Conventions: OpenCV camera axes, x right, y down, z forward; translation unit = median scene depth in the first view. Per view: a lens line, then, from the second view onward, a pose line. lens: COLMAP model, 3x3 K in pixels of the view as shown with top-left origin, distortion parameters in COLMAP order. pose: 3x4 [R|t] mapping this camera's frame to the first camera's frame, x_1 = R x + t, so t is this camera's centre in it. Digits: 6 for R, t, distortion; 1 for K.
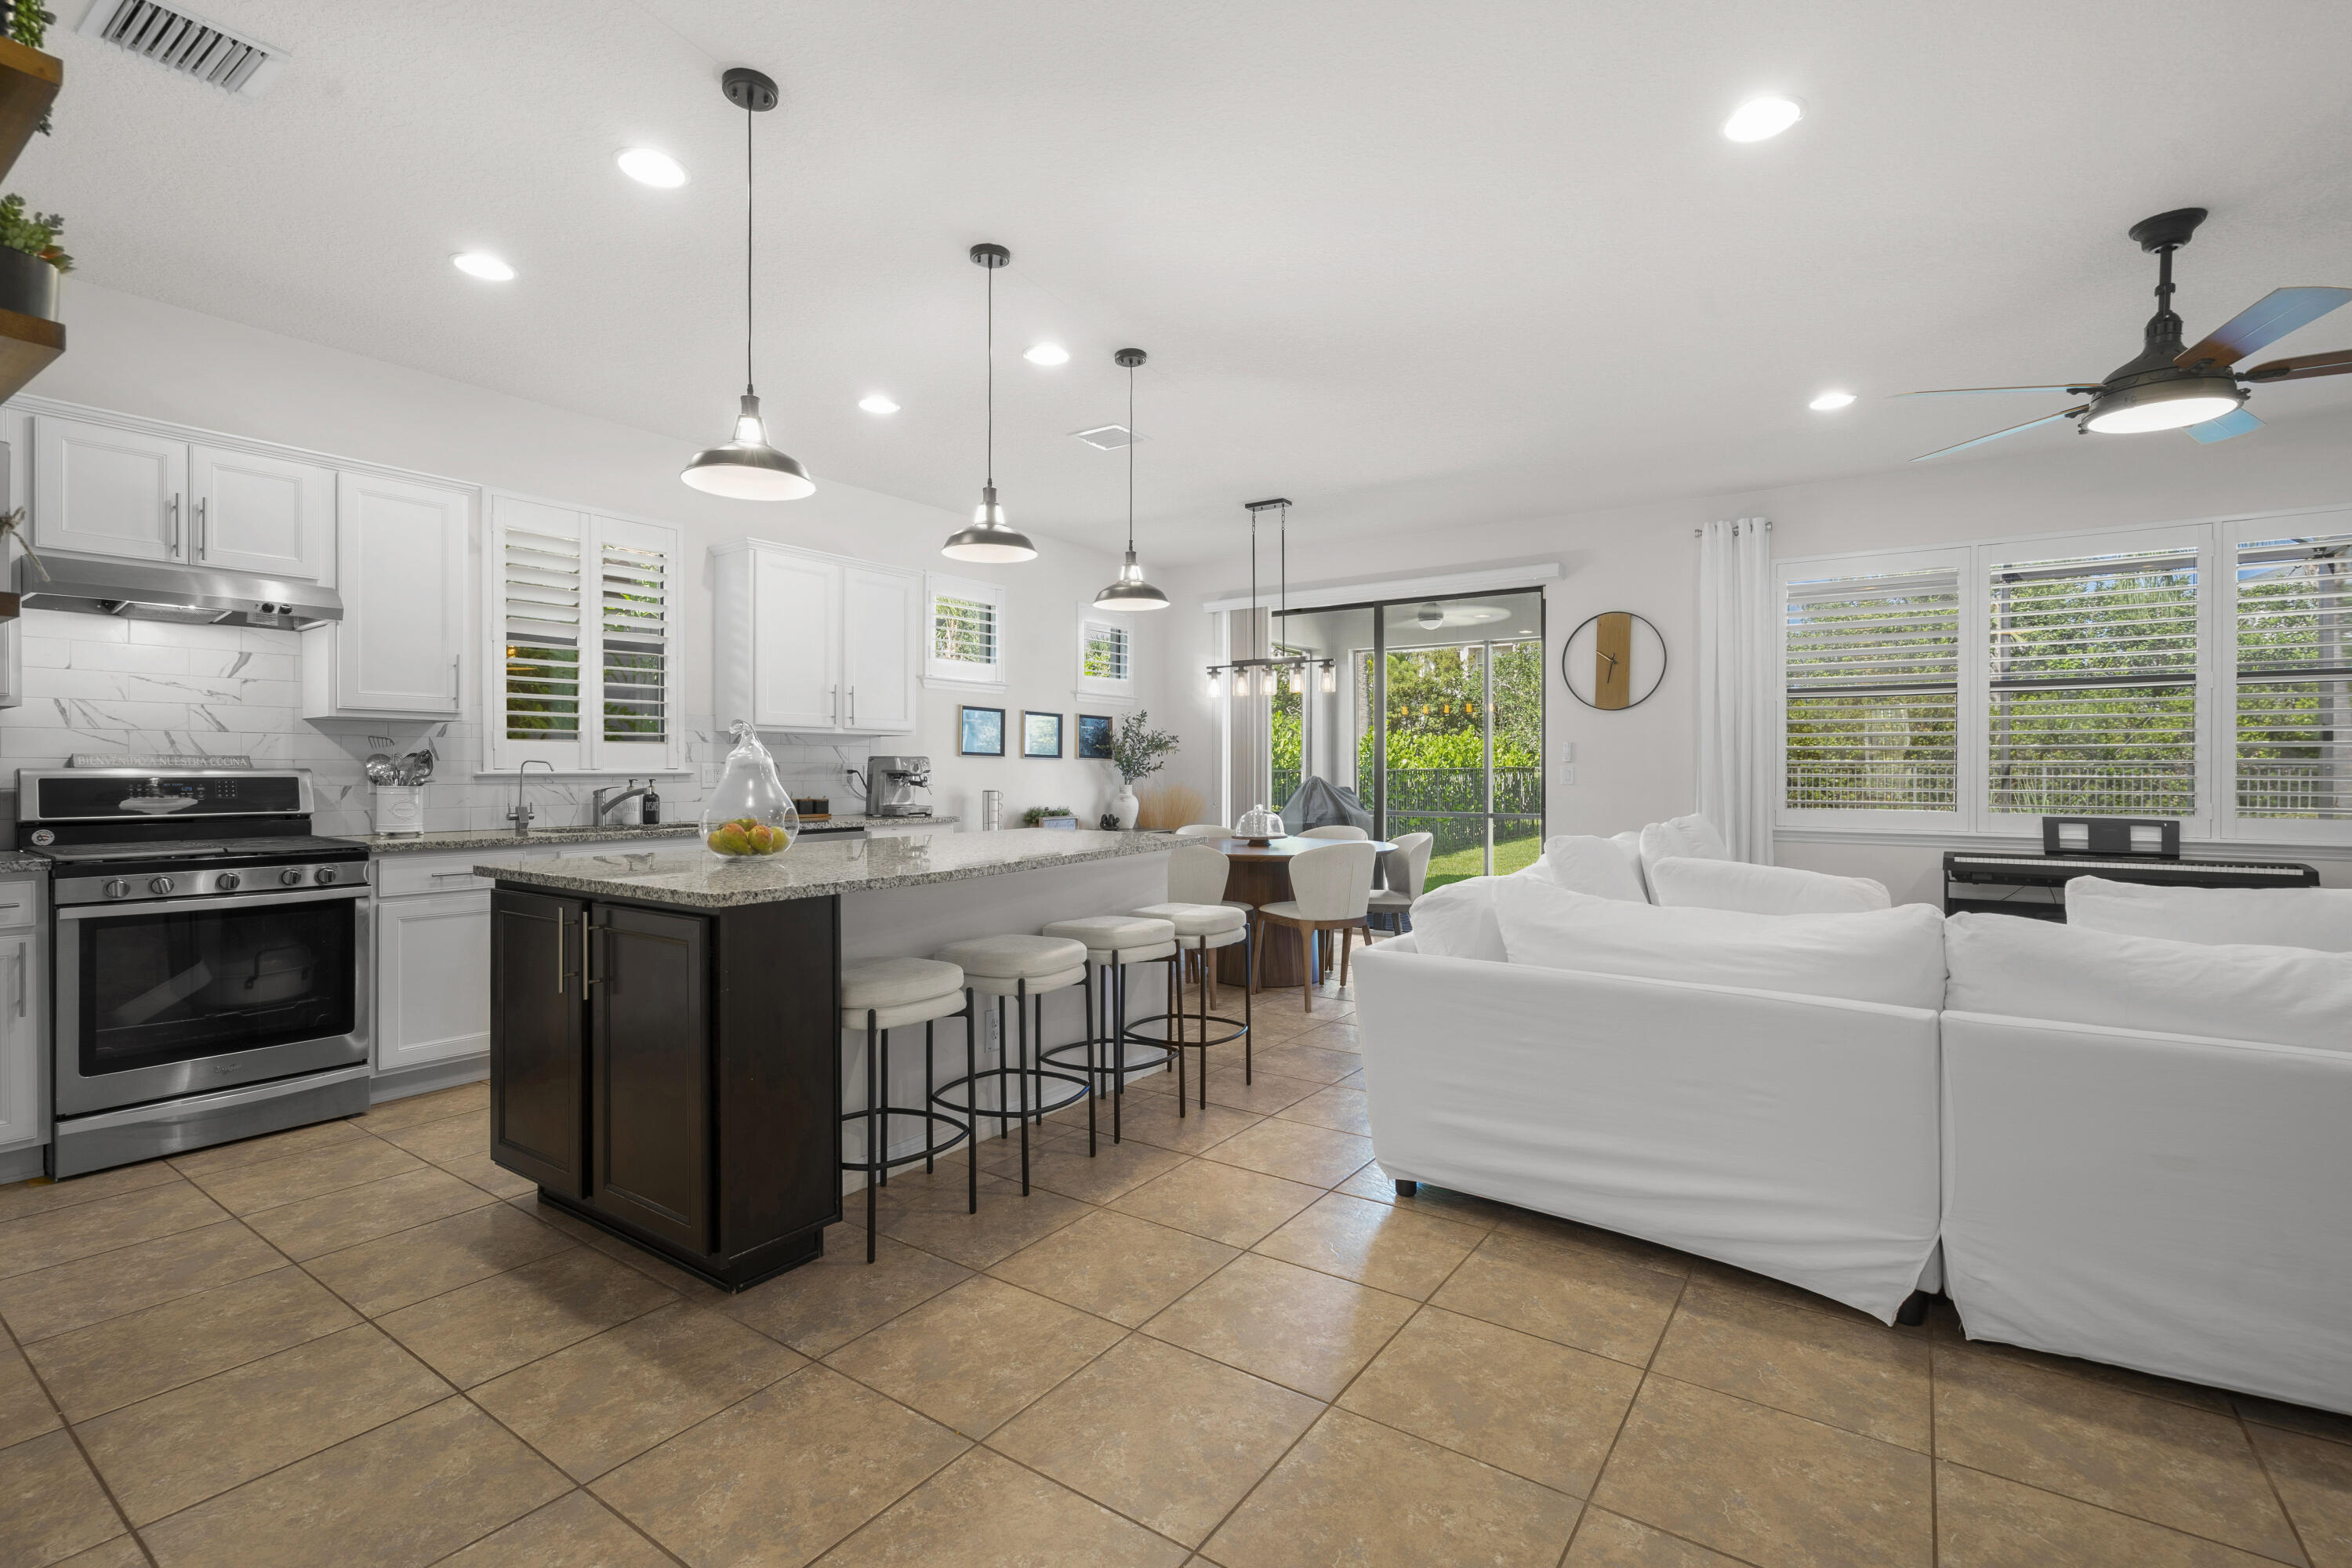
lens RADIAL K [[1085.4, 0, 1166.7], [0, 1085.4, 776.5], [0, 0, 1]] dist [-0.002736, 0.000670]
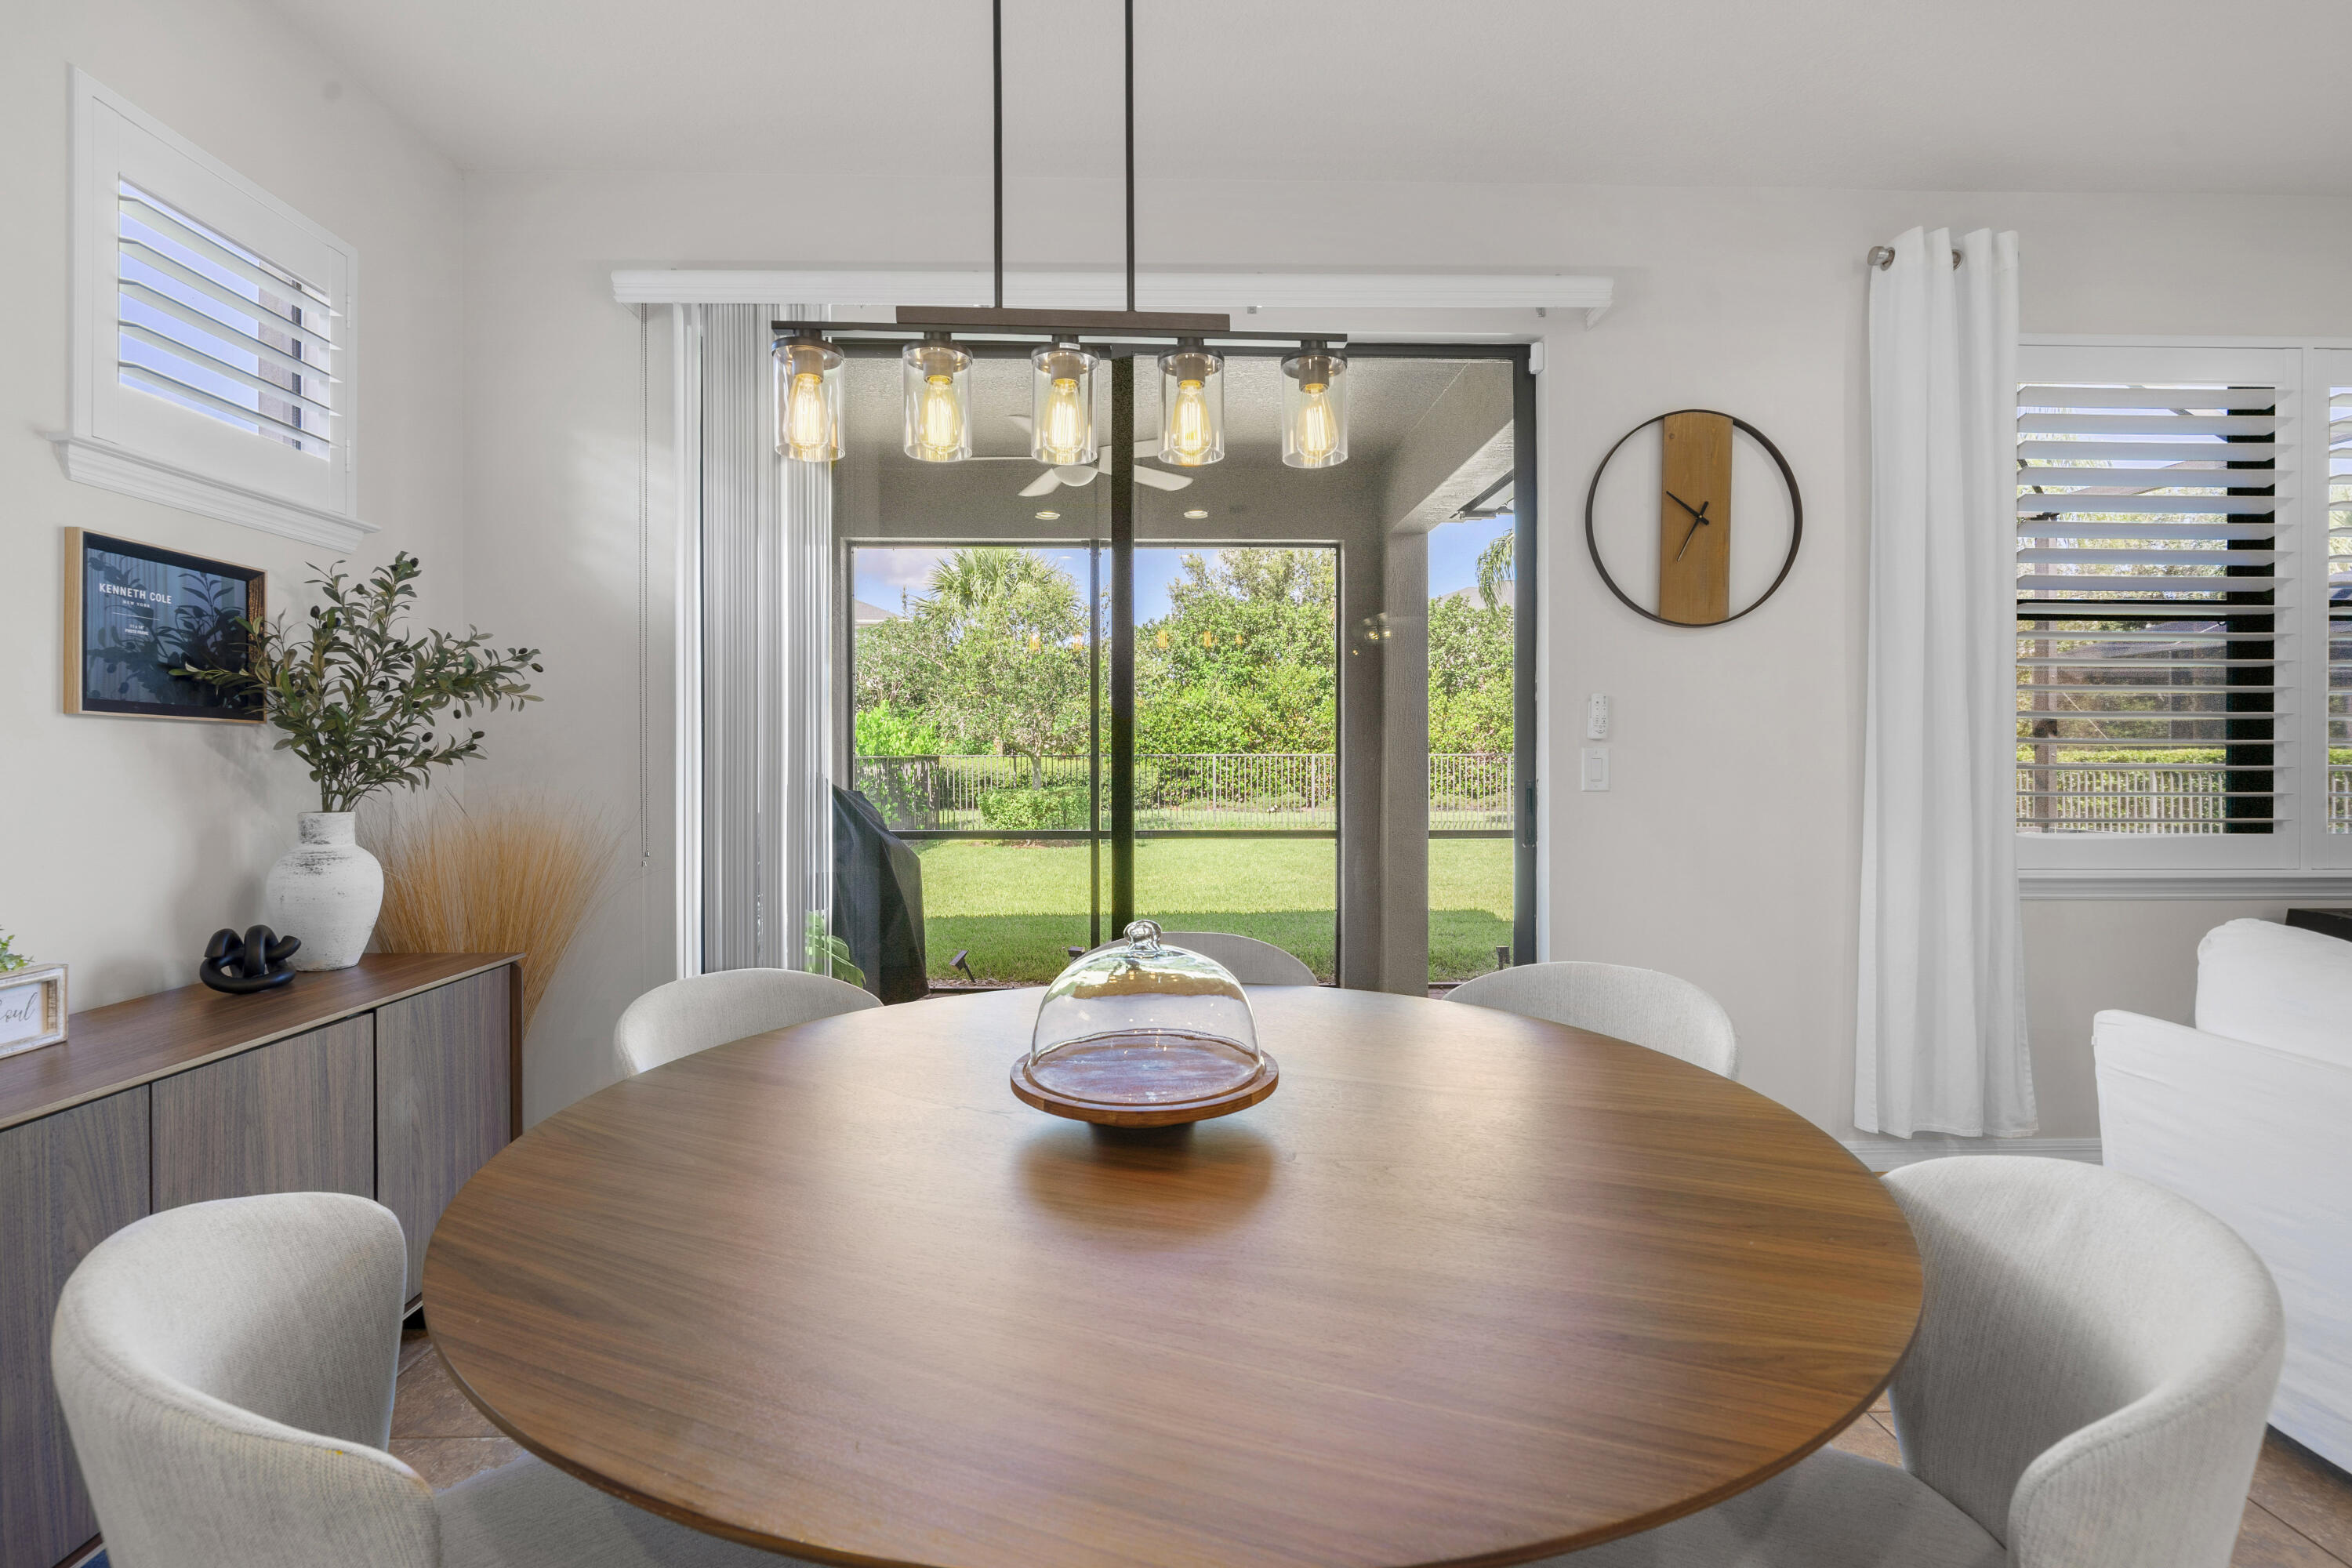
lens RADIAL K [[1085.4, 0, 1167.4], [0, 1085.4, 753.5], [0, 0, 1]] dist [-0.002736, 0.000670]
pose [[0.805655, 0.001093, 0.592384, -0.028468], [0.005183, 0.999947, -0.008894, -0.004318], [-0.592362, 0.010236, 0.805607, 0.645859]]
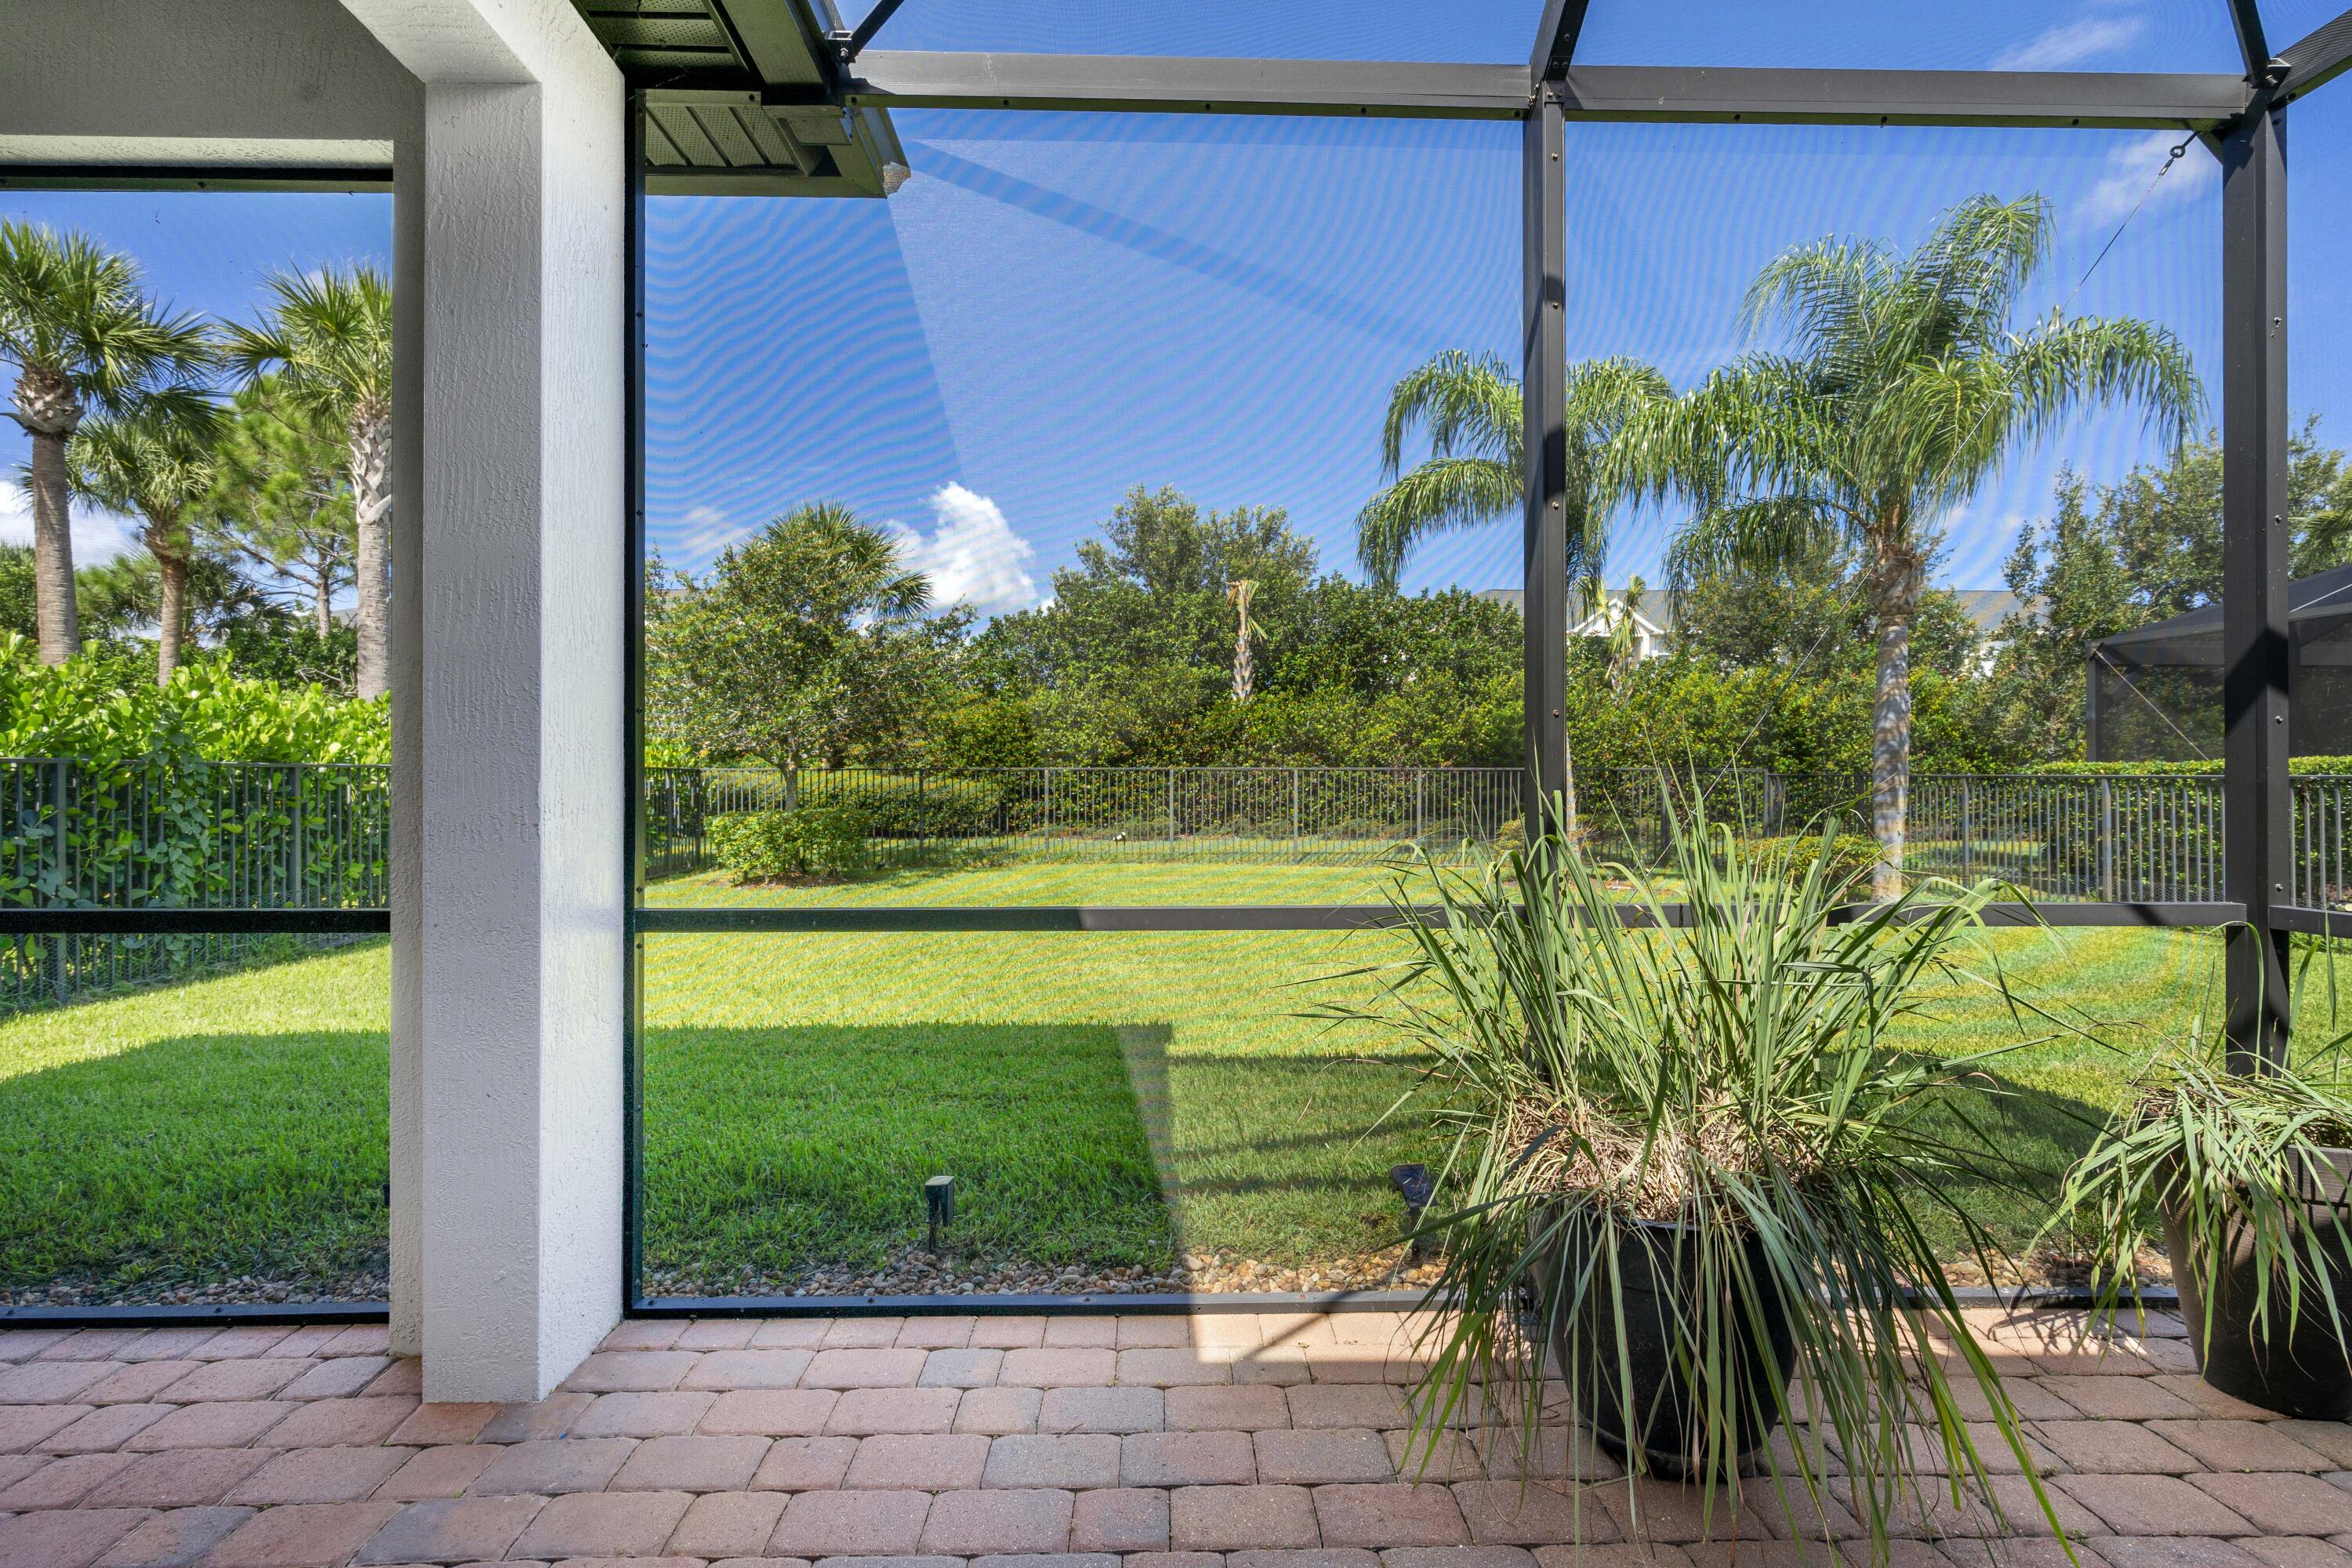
lens RADIAL K [[1085.4, 0, 1179.7], [0, 1085.4, 791.0], [0, 0, 1]] dist [-0.002736, 0.000670]
pose [[0.807731, -0.003707, 0.589539, 0.049023], [0.003279, 0.999993, 0.001795, -0.001638], [-0.589542, 0.000483, 0.807738, 0.672524]]
